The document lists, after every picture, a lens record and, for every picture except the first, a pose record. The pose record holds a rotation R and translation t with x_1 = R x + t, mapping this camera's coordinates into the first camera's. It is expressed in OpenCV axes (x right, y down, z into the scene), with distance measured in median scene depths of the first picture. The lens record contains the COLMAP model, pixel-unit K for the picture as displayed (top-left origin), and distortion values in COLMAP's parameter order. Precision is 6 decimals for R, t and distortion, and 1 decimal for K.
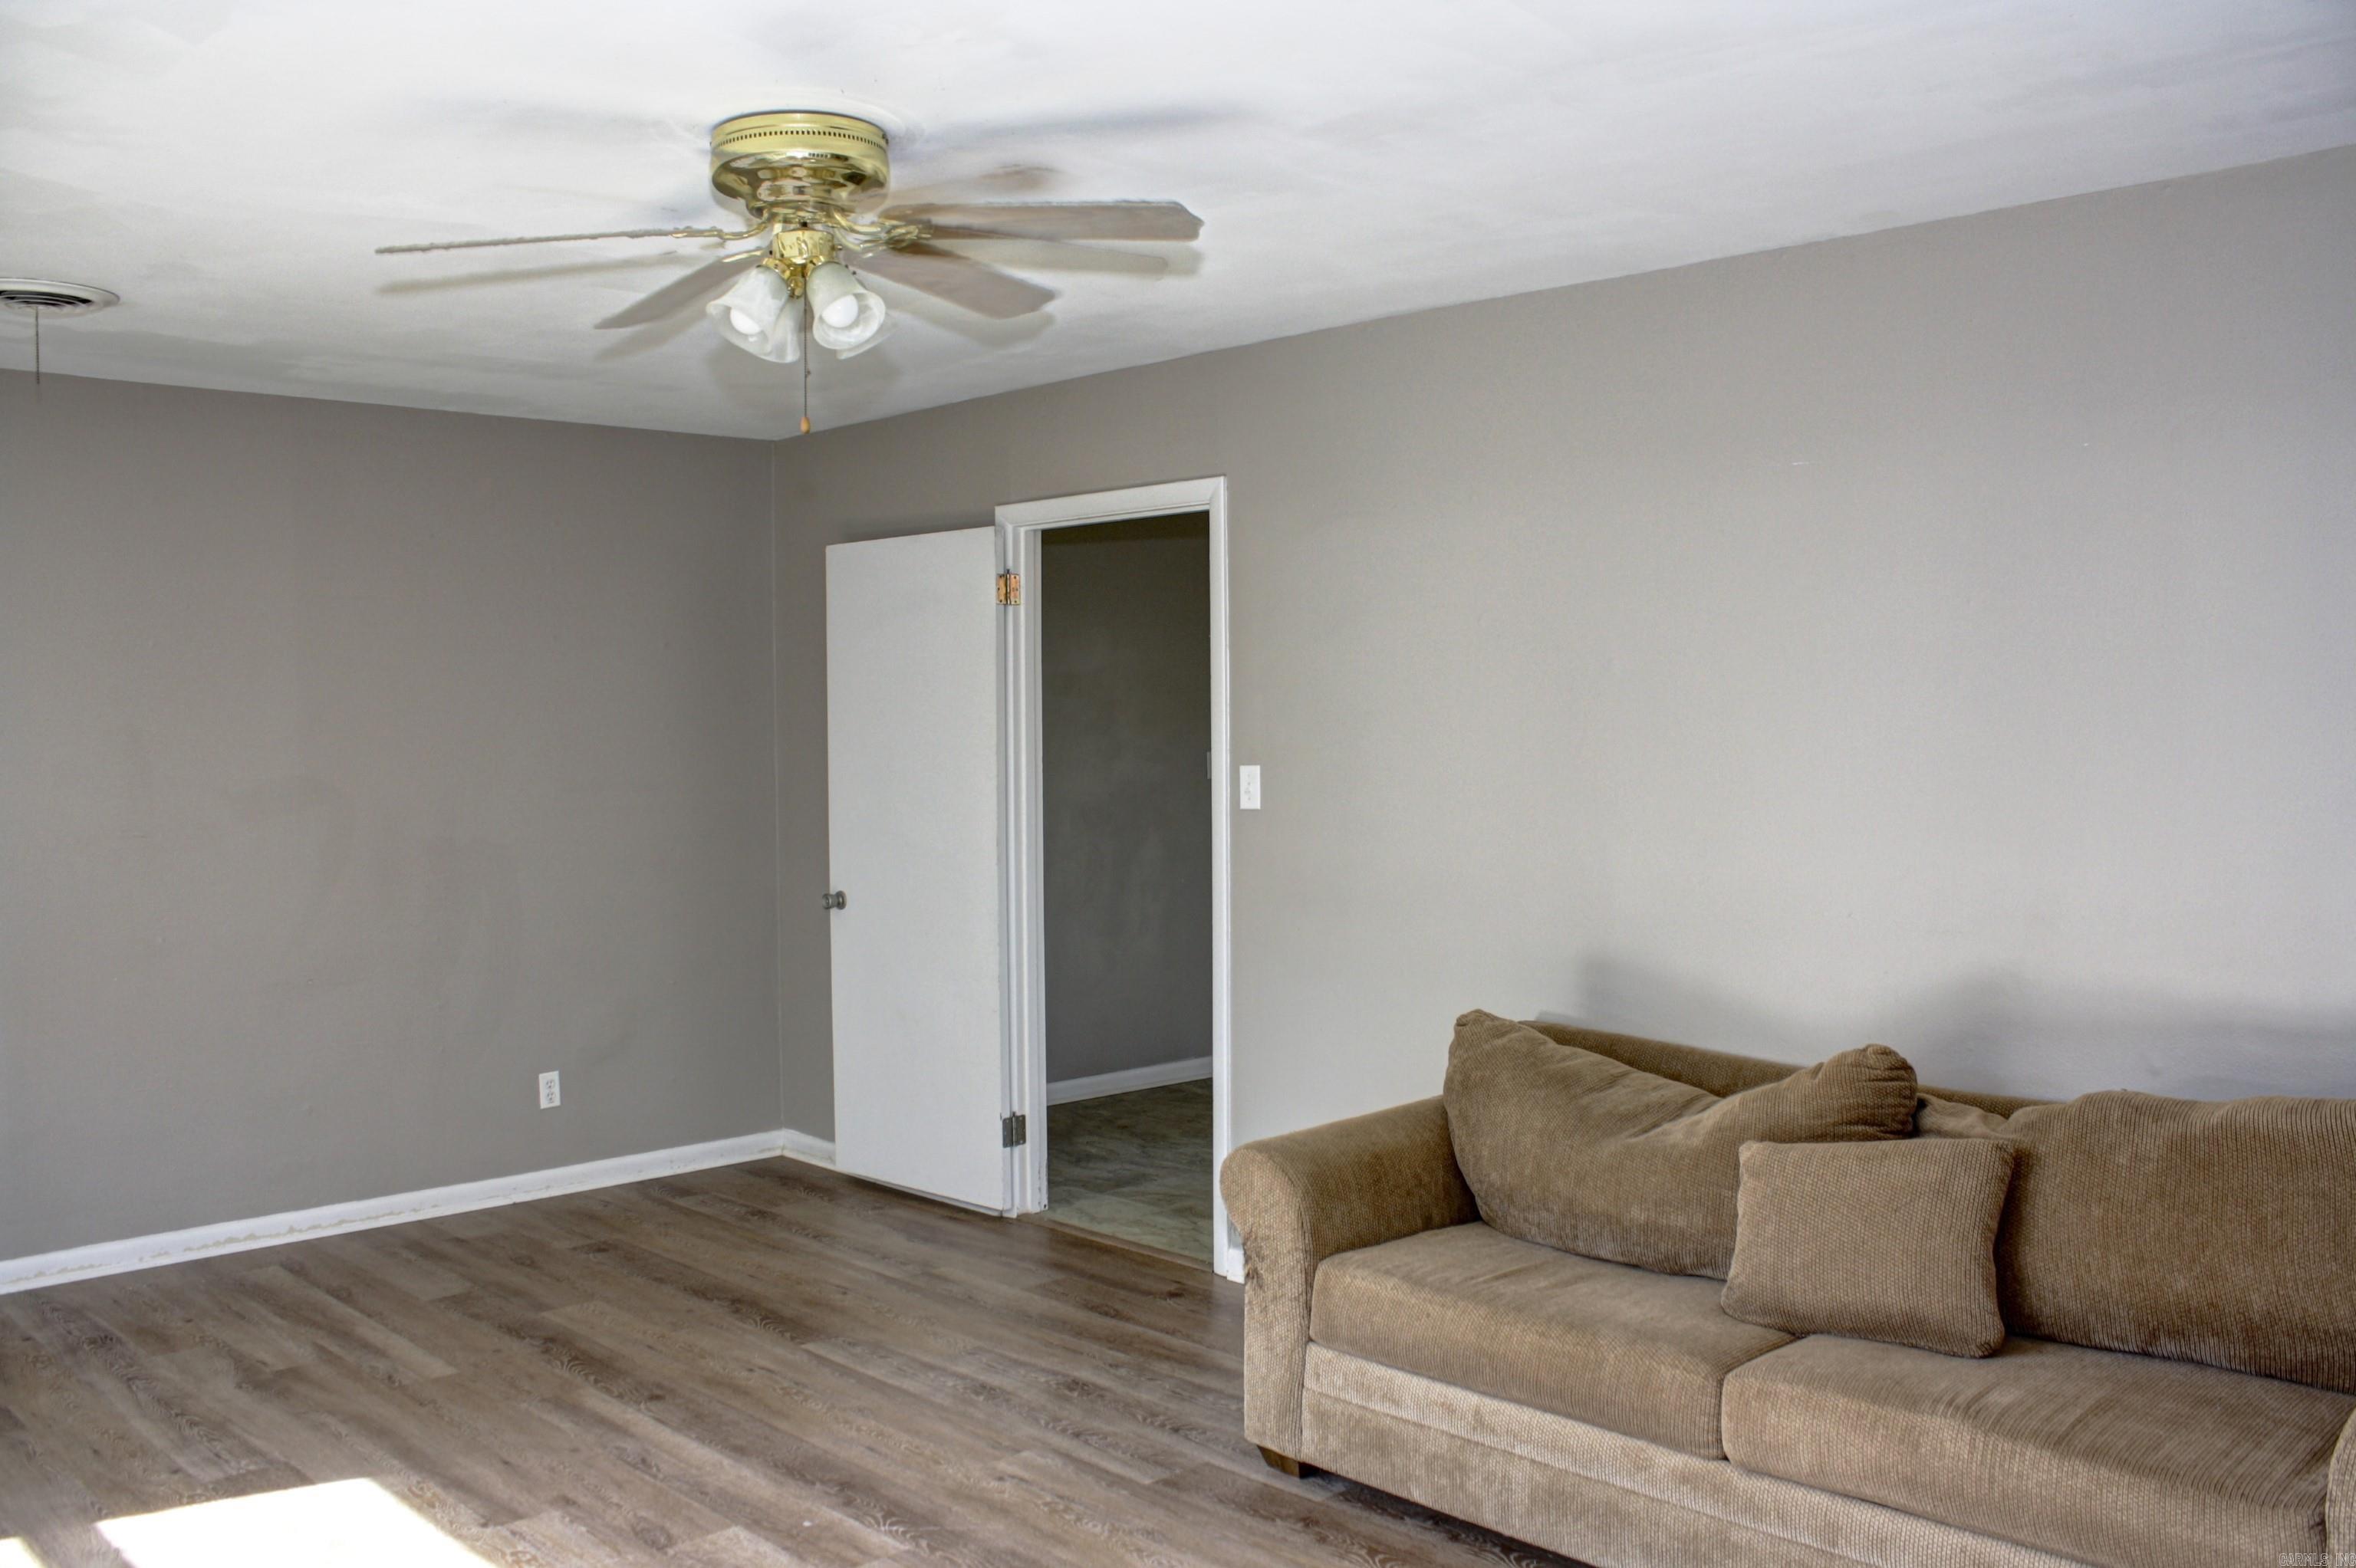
lens RADIAL K [[1991.6, 0, 1194.4], [0, 1991.6, 807.7], [0, 0, 1]] dist [-0.164208, 0.148637]
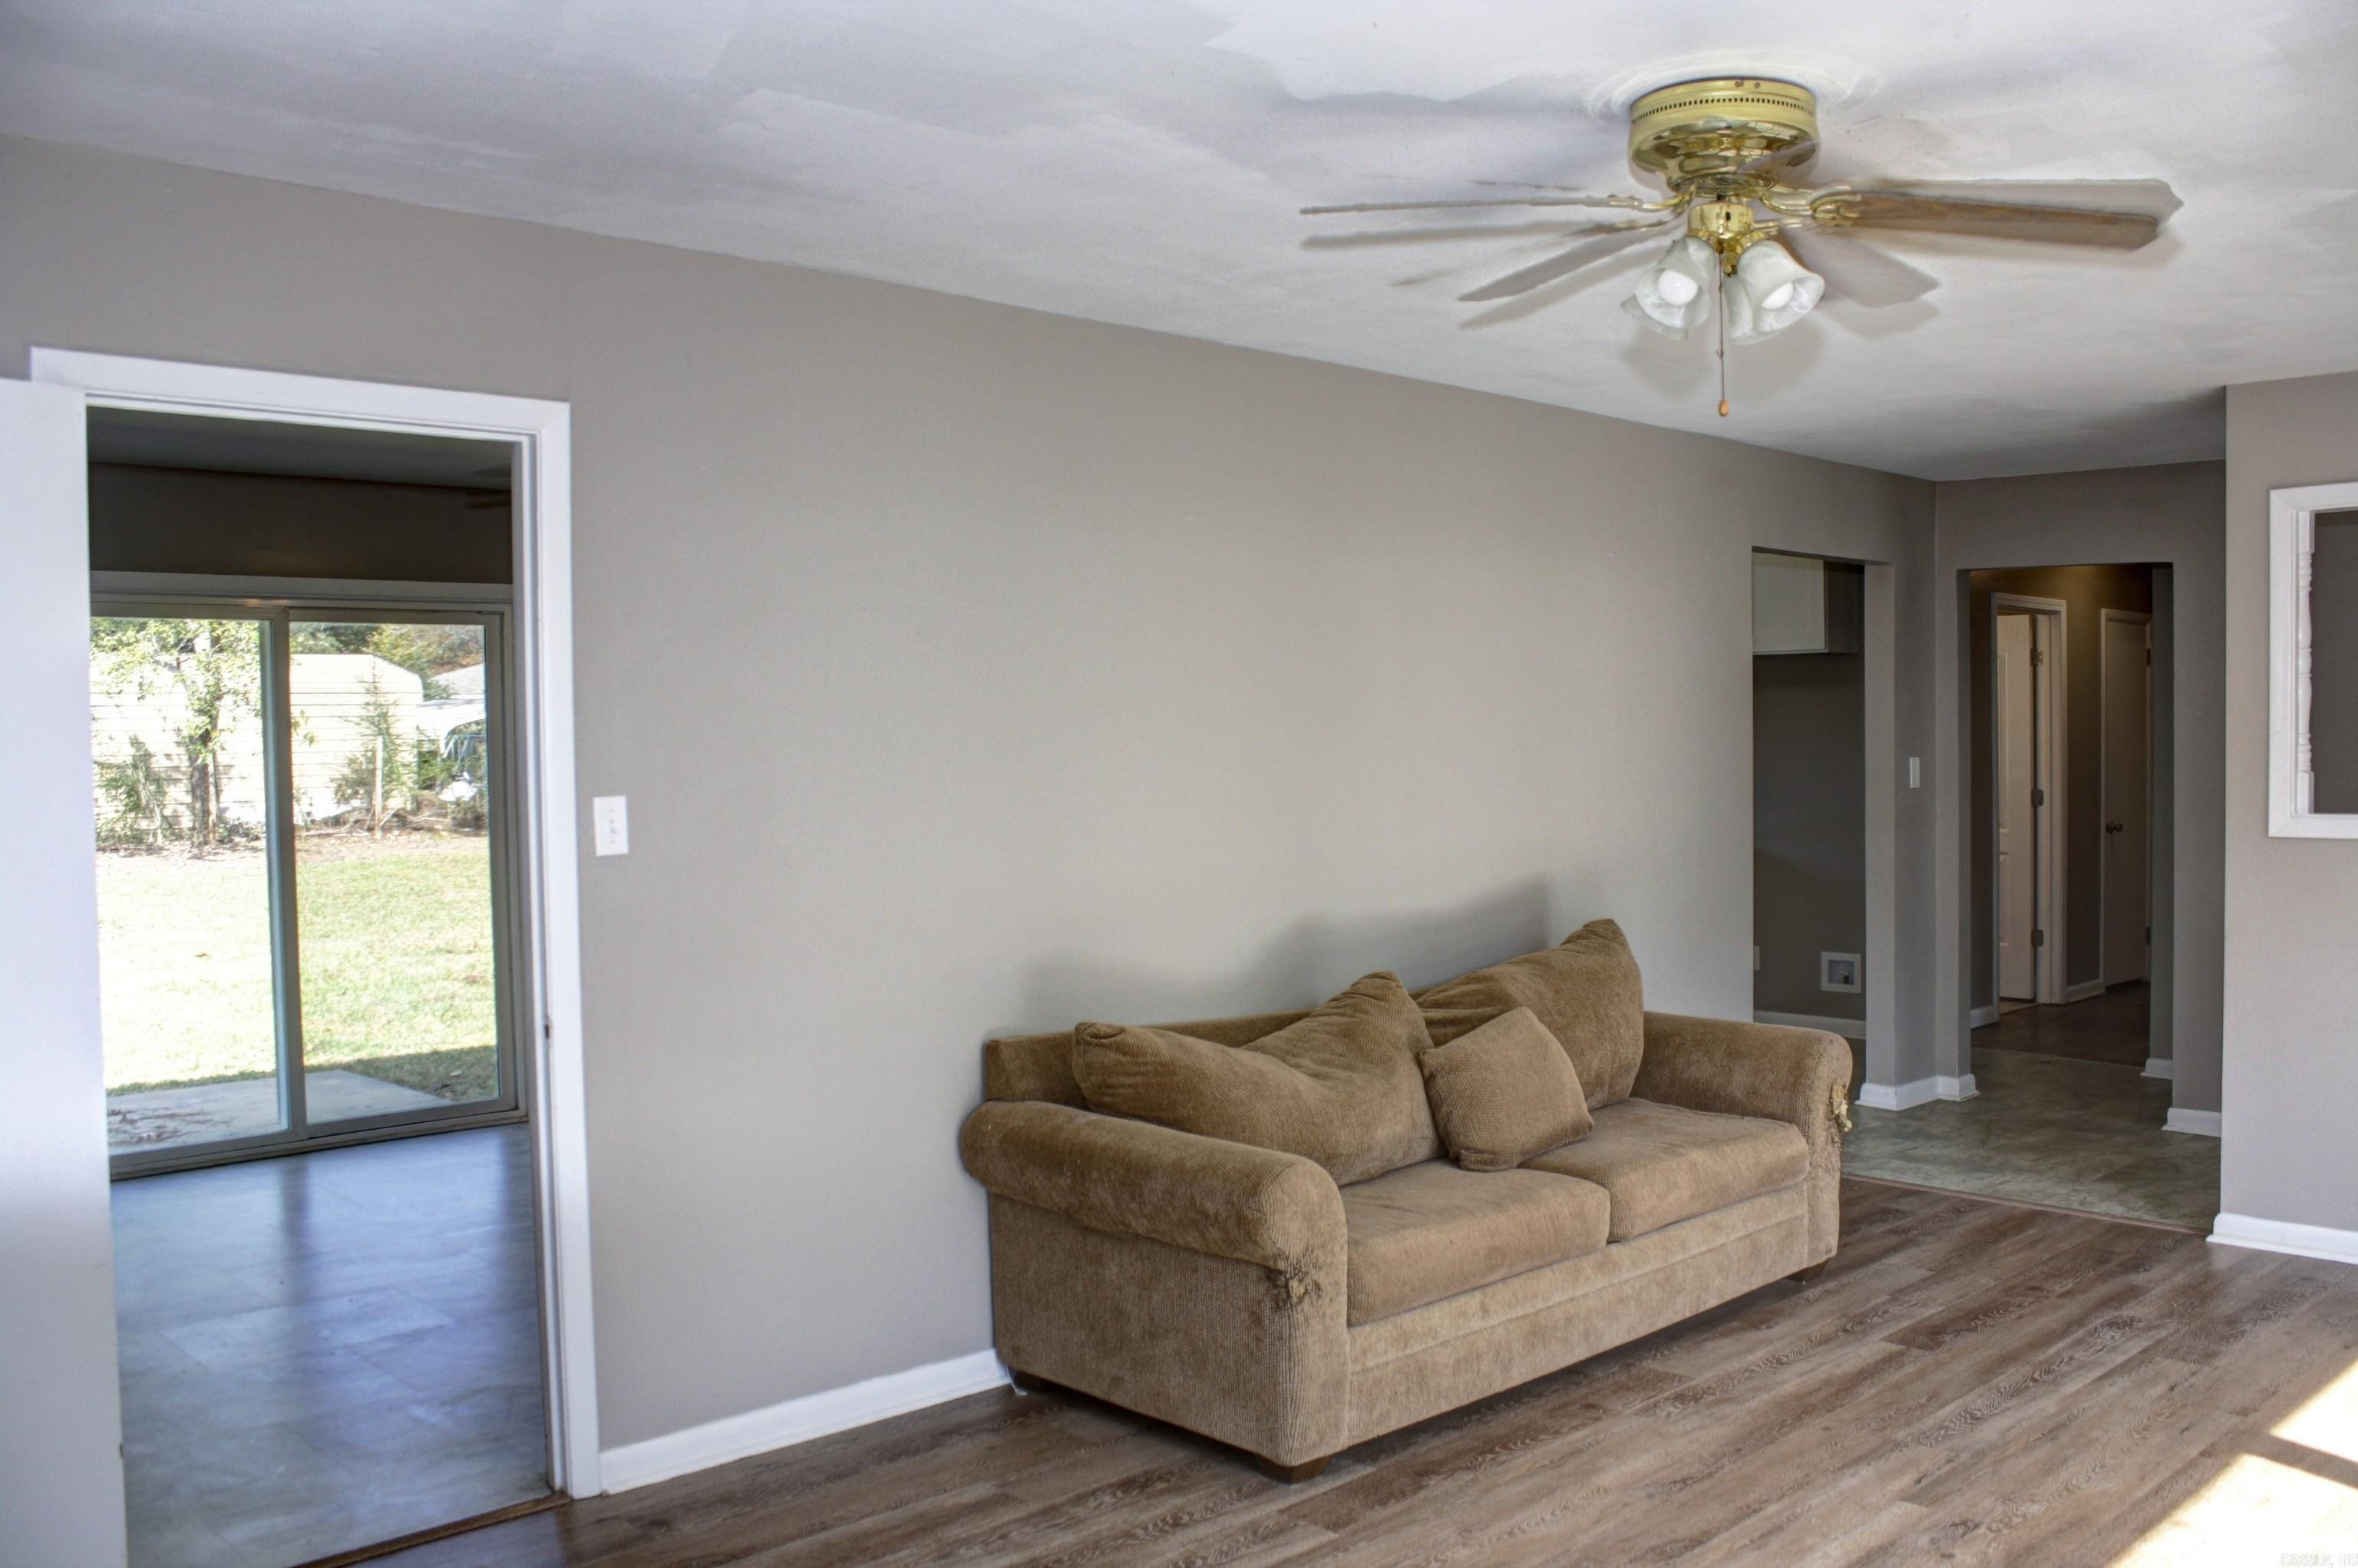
lens RADIAL K [[1993.4, 0, 1195.4], [0, 1993.4, 807.7], [0, 0, 1]] dist [-0.164208, 0.148637]
pose [[0.002434, -0.025799, 0.999664, -0.904268], [0.054396, 0.998191, 0.025629, -0.030549], [-0.998516, 0.054315, 0.003833, 0.989320]]
